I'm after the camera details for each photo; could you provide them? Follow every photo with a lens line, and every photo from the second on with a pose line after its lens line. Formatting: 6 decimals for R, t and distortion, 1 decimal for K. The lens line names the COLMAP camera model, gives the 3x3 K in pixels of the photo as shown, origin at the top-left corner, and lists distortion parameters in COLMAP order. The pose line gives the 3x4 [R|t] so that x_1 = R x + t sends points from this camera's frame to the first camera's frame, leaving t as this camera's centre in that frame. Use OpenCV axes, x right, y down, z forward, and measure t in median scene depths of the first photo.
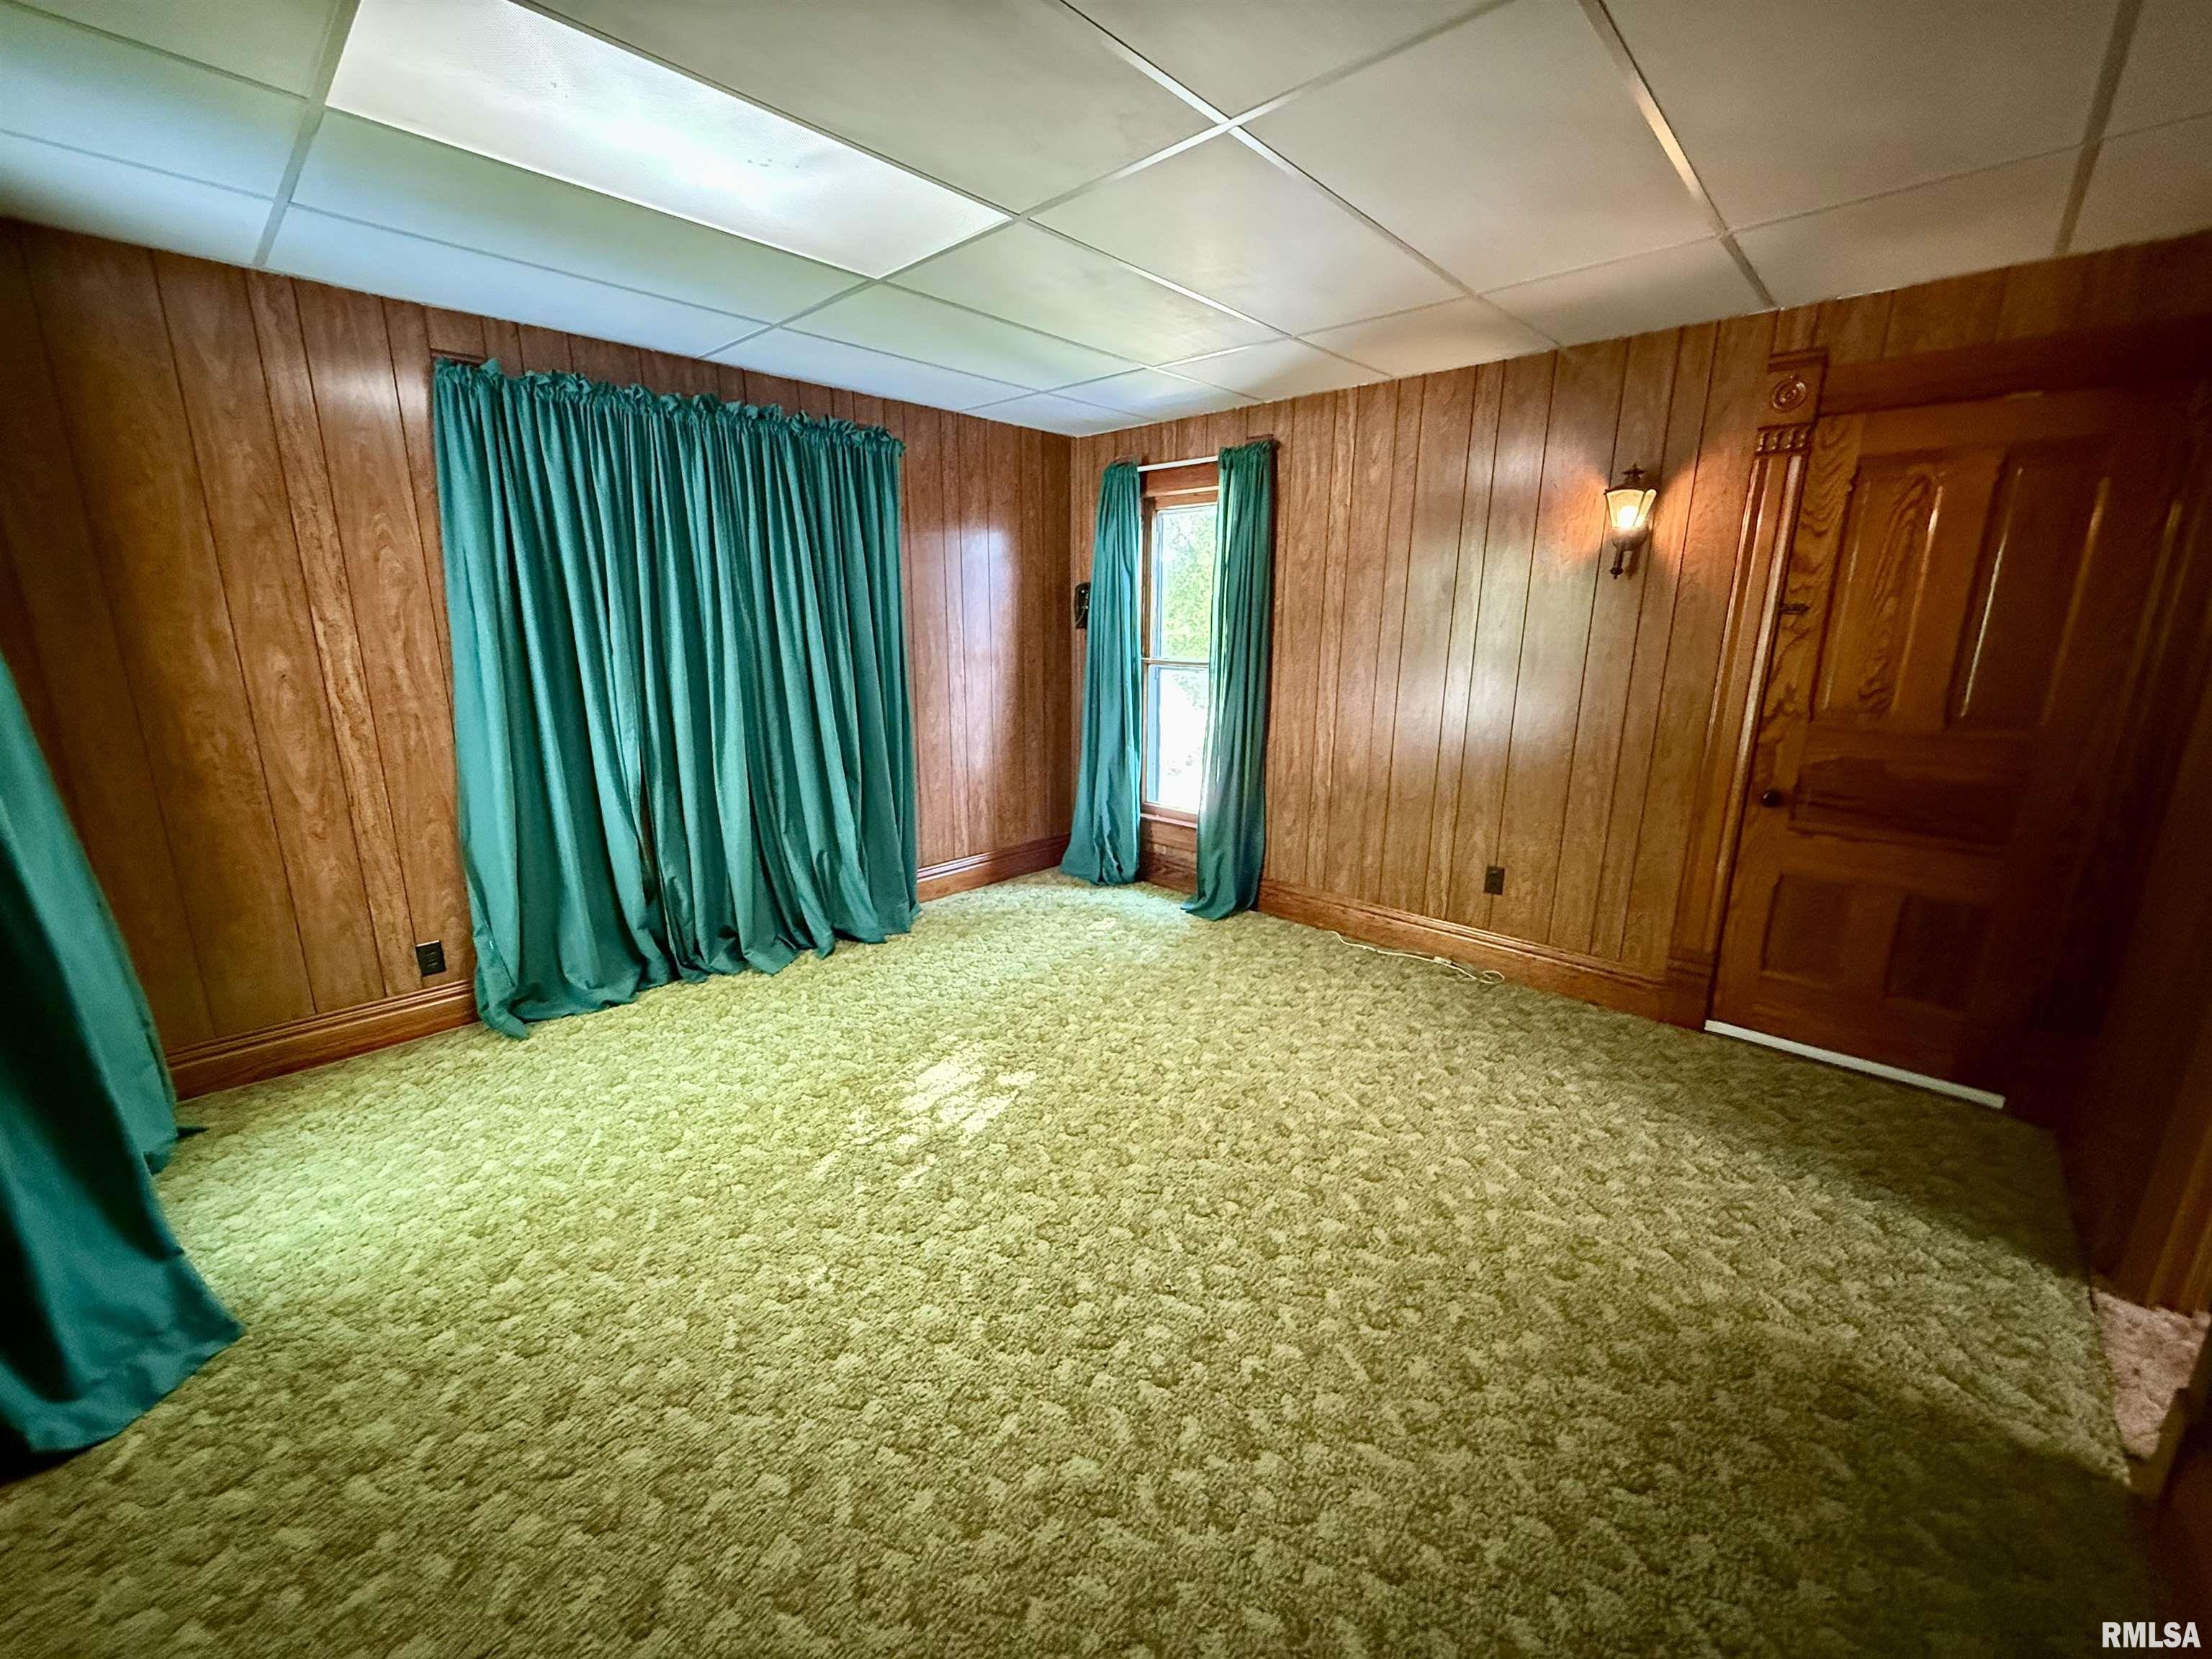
lens RADIAL K [[880.7, 0, 1109.2], [0, 880.7, 823.4], [0, 0, 1]] dist [0.001354, -0.000102]
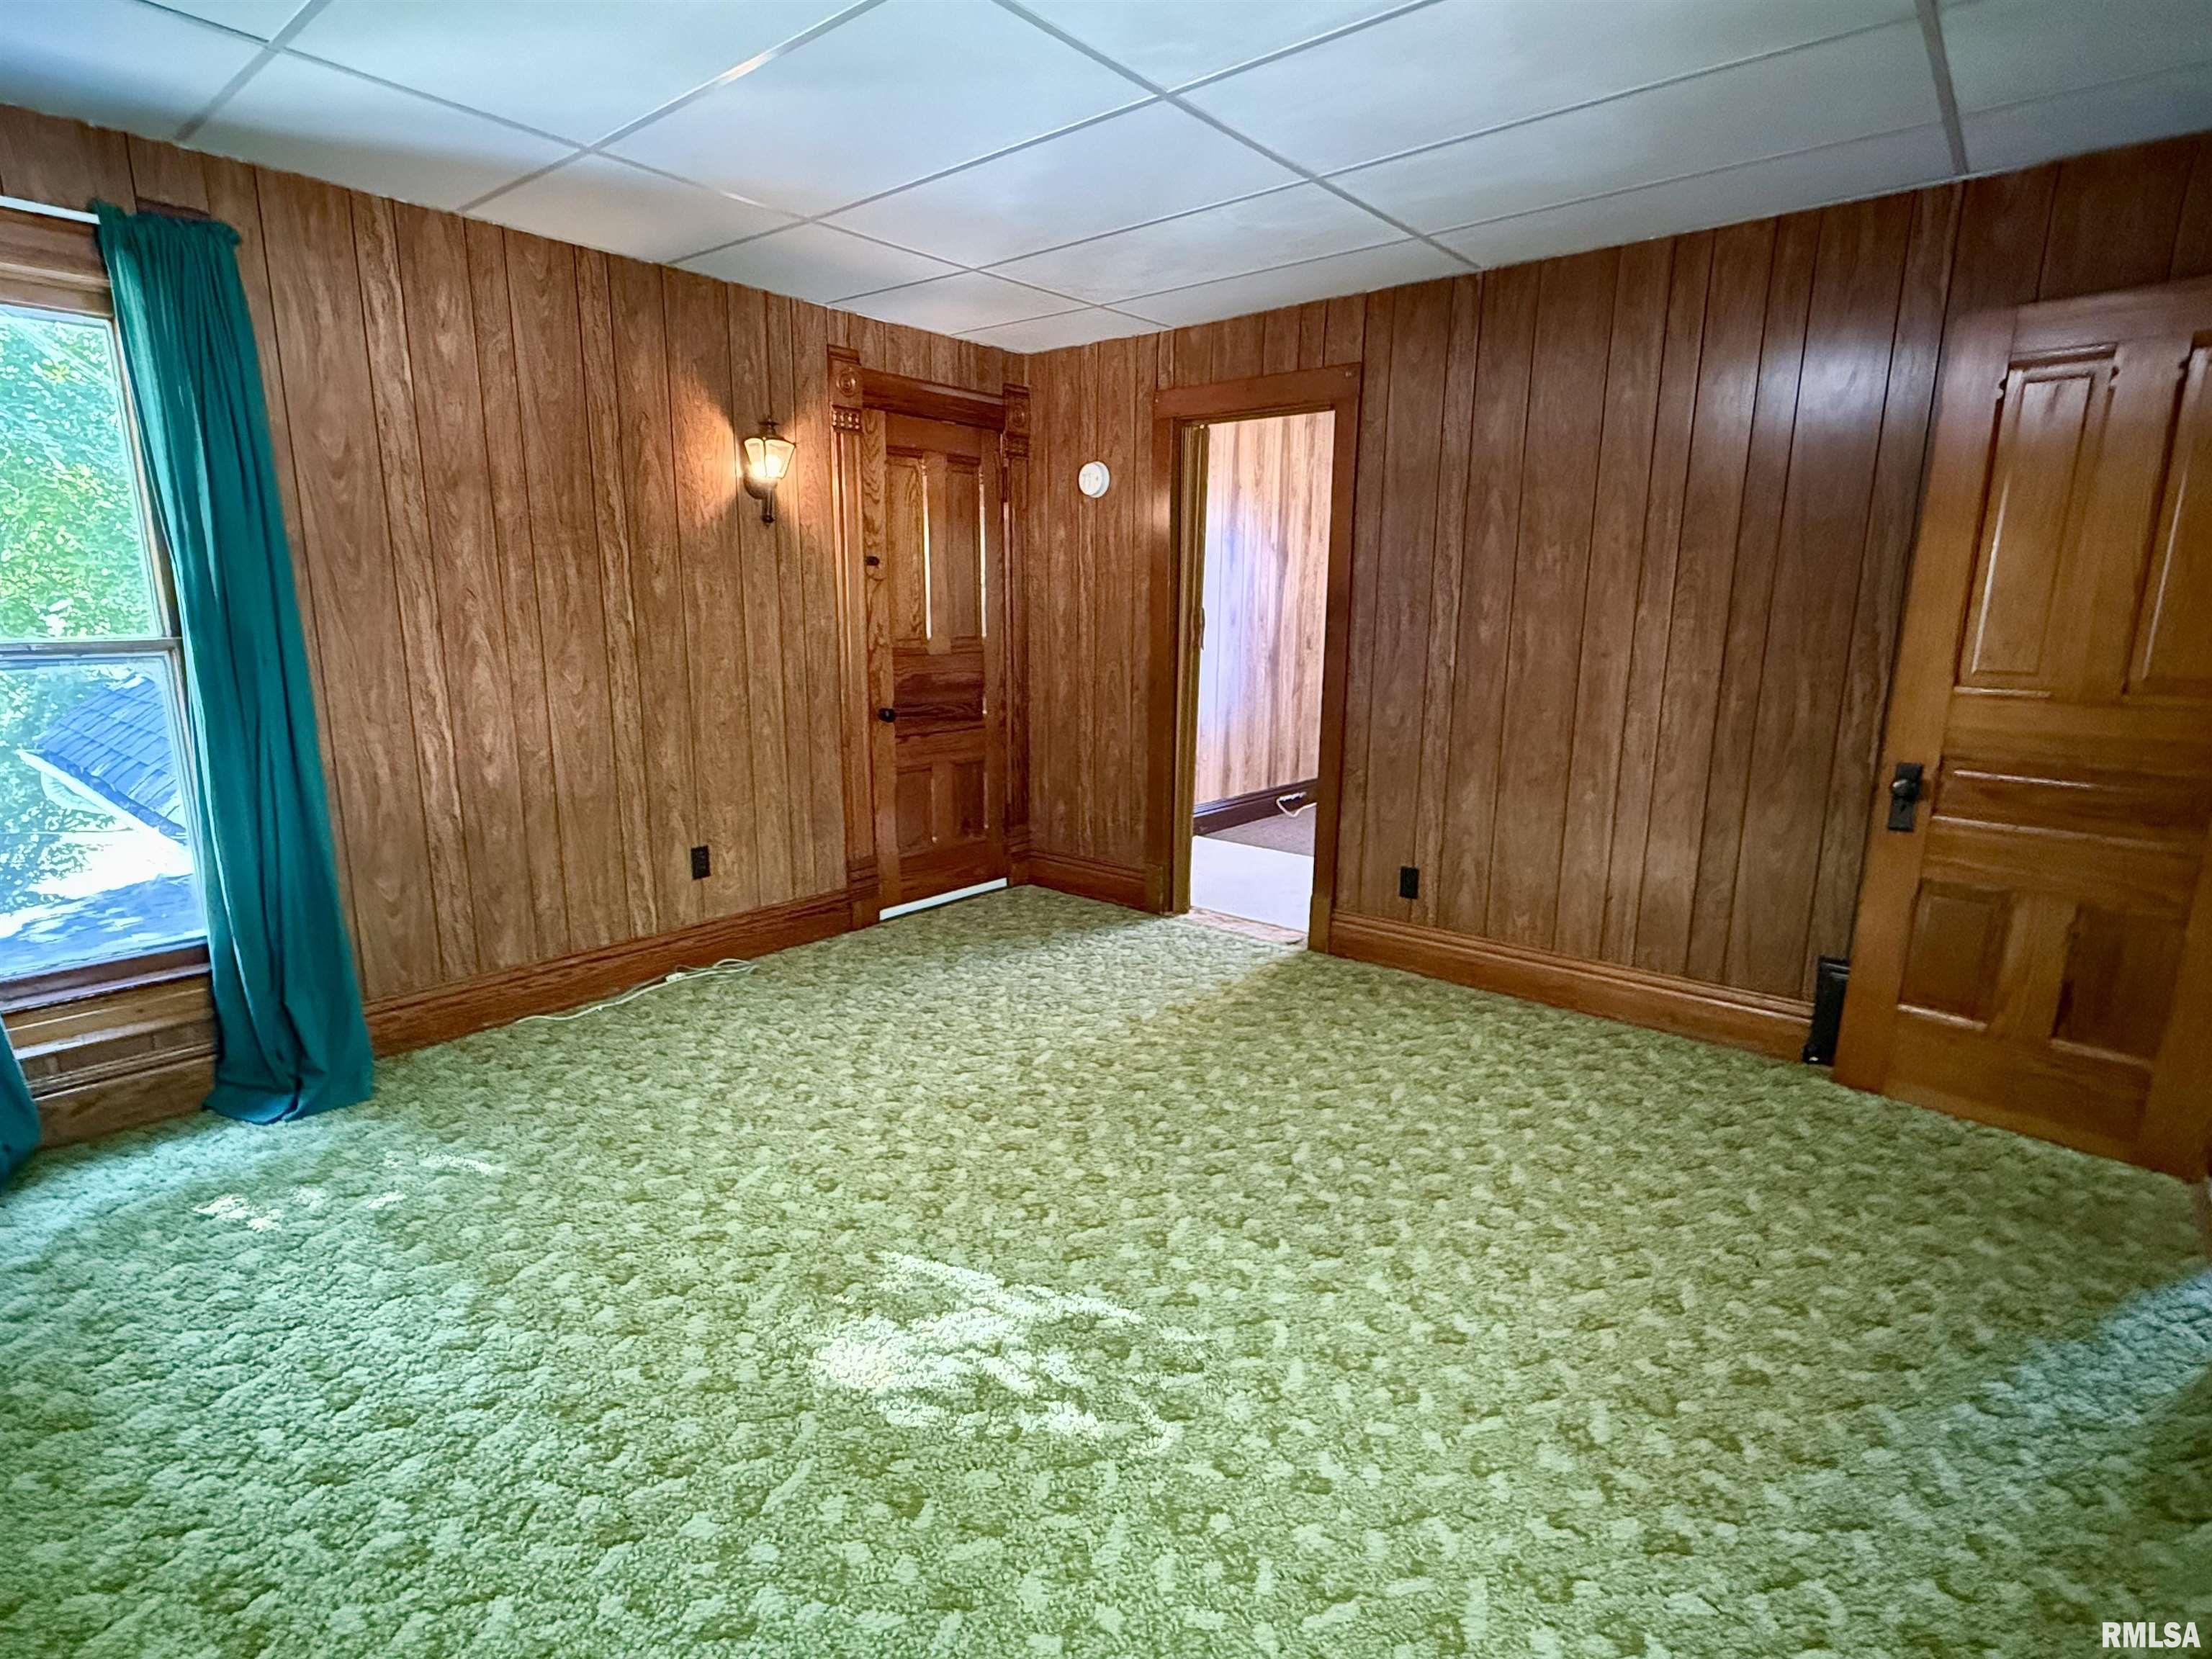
lens RADIAL K [[1065.4, 0, 1107.7], [0, 1065.4, 829.7], [0, 0, 1]] dist [-0.003887, -0.000533]
pose [[-0.041320, -0.223372, 0.973857, -0.697720], [0.217105, 0.949394, 0.226973, -0.137479], [-0.975273, 0.220808, 0.009267, 0.673039]]
